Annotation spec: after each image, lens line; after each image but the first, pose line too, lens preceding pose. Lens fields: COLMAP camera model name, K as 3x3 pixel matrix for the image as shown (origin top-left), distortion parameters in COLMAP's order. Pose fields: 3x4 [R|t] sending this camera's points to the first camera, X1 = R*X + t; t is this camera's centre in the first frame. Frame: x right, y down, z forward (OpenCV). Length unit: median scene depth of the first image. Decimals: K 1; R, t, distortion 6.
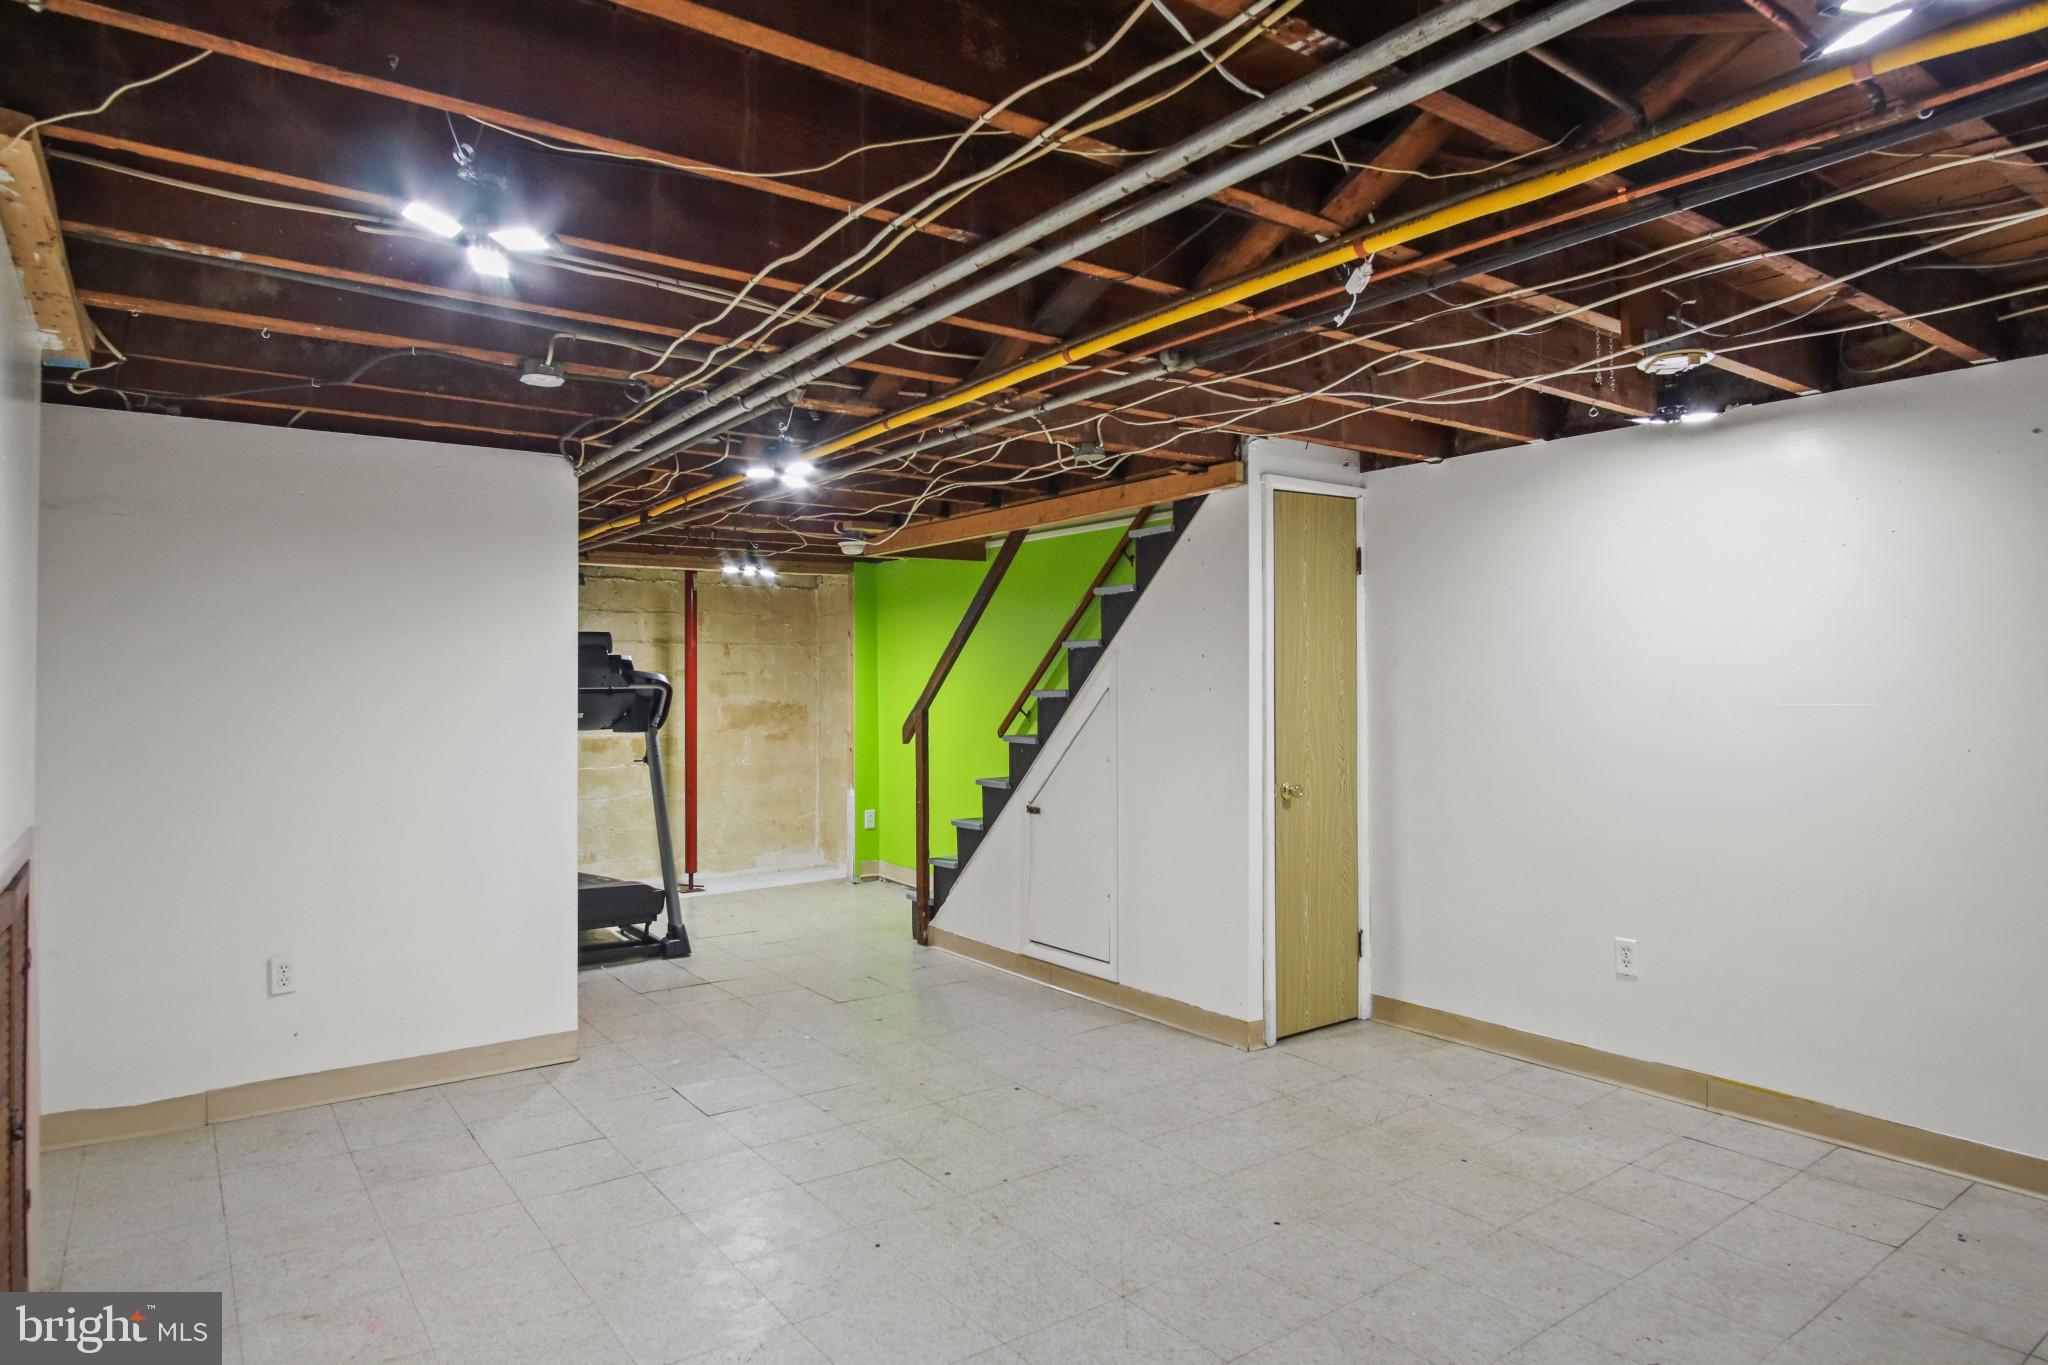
lens RADIAL K [[1156.2, 0, 1010.2], [0, 1156.2, 679.4], [0, 0, 1]] dist [-0.036132, 0.010478]
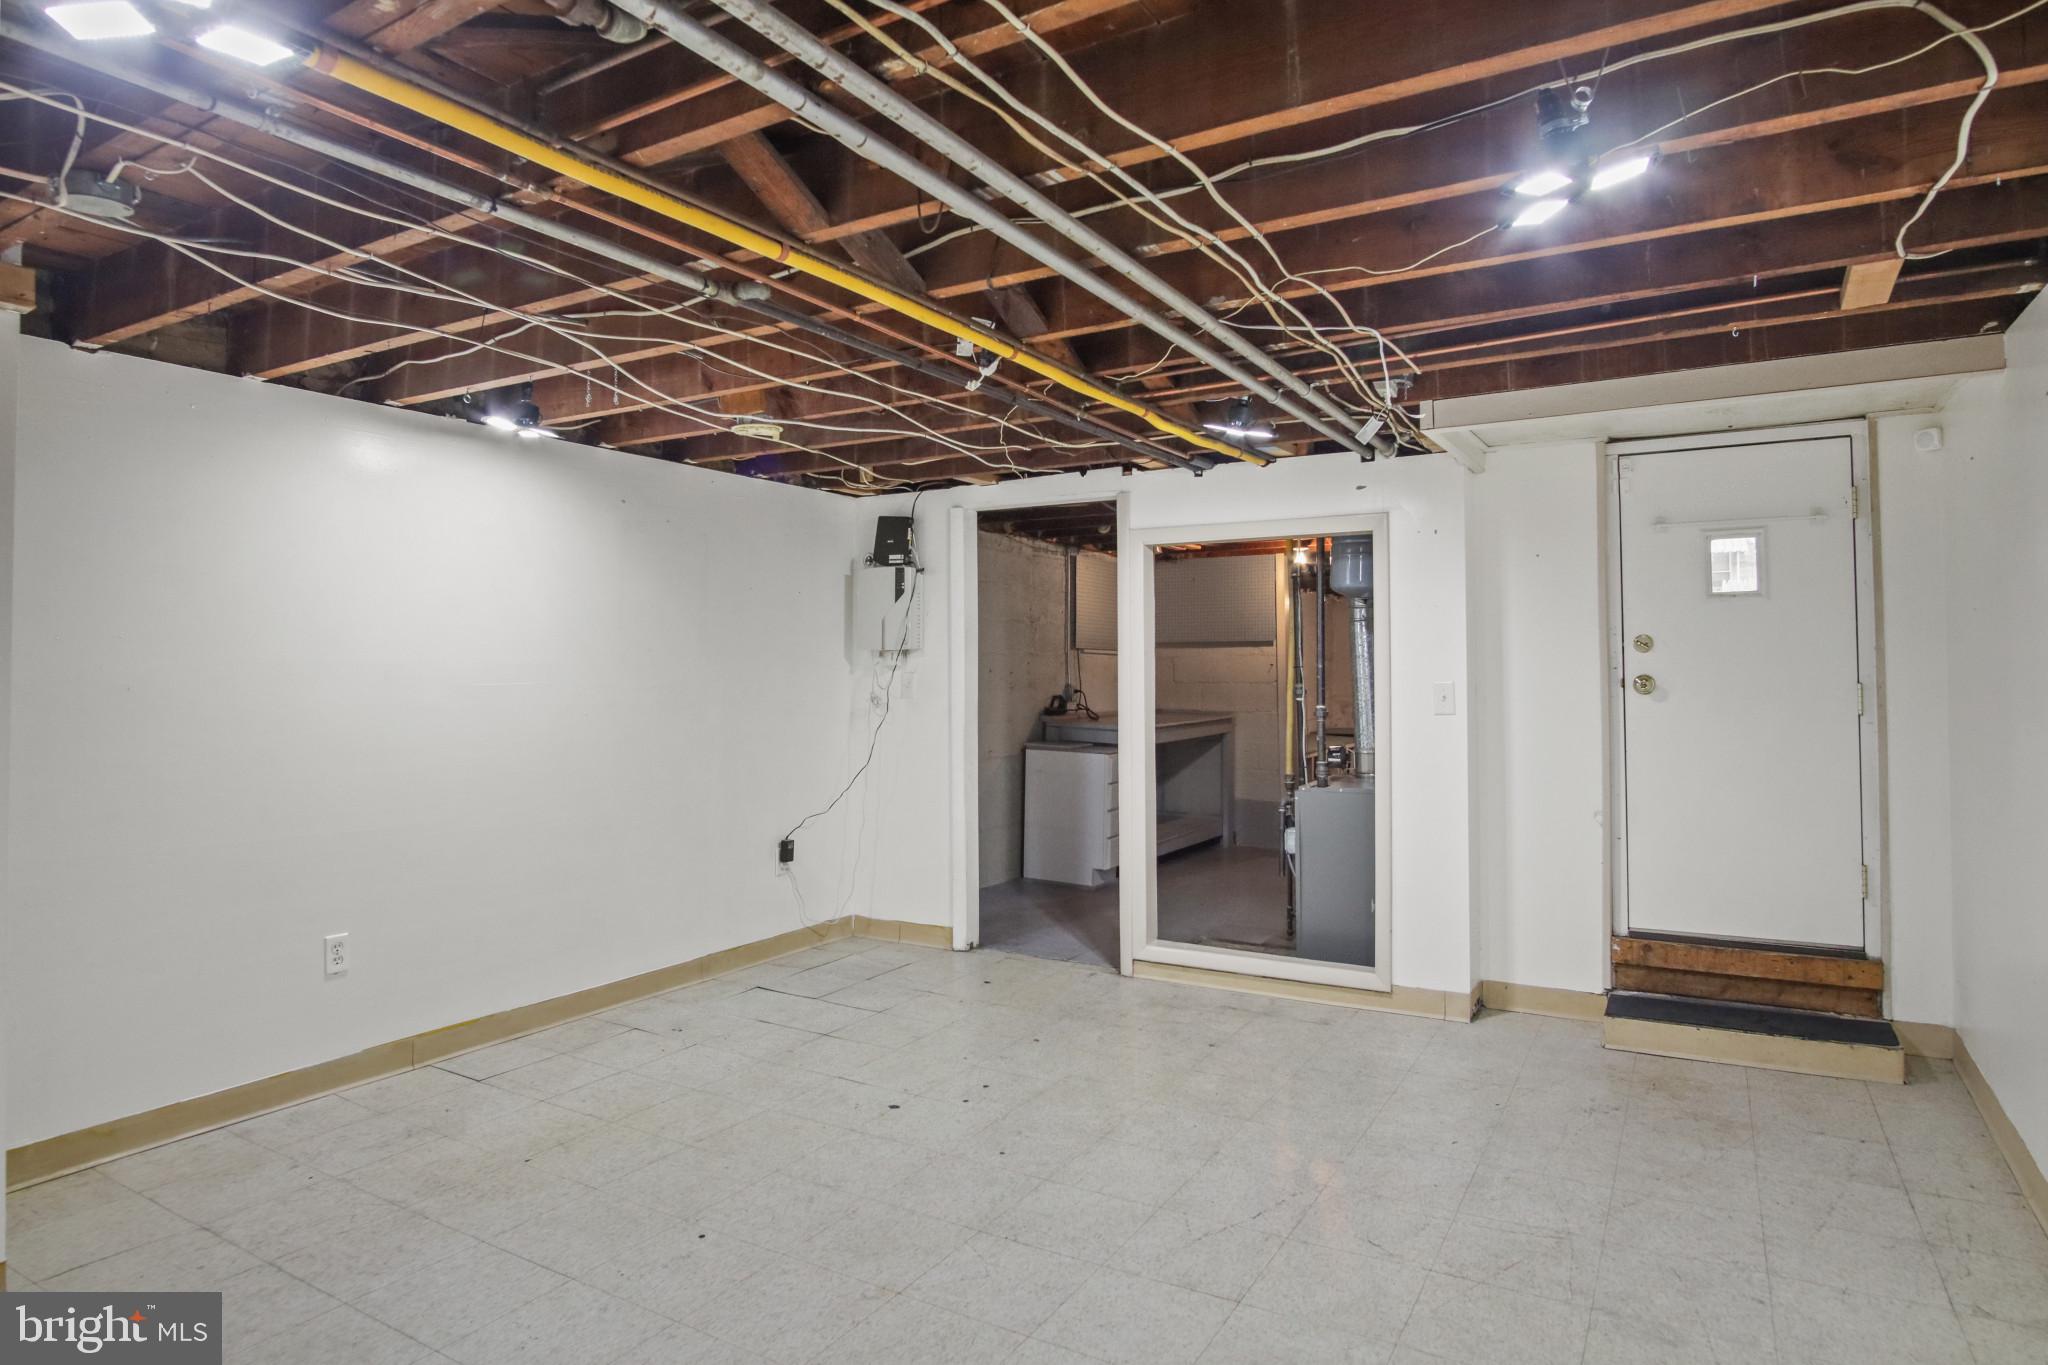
lens RADIAL K [[1156.2, 0, 1016.6], [0, 1156.2, 671.9], [0, 0, 1]] dist [-0.036132, 0.010478]
pose [[-0.370910, -0.001147, 0.928668, -0.571655], [0.000561, 0.999999, 0.001459, 0.008310], [-0.928669, 0.001063, -0.370909, 0.862803]]
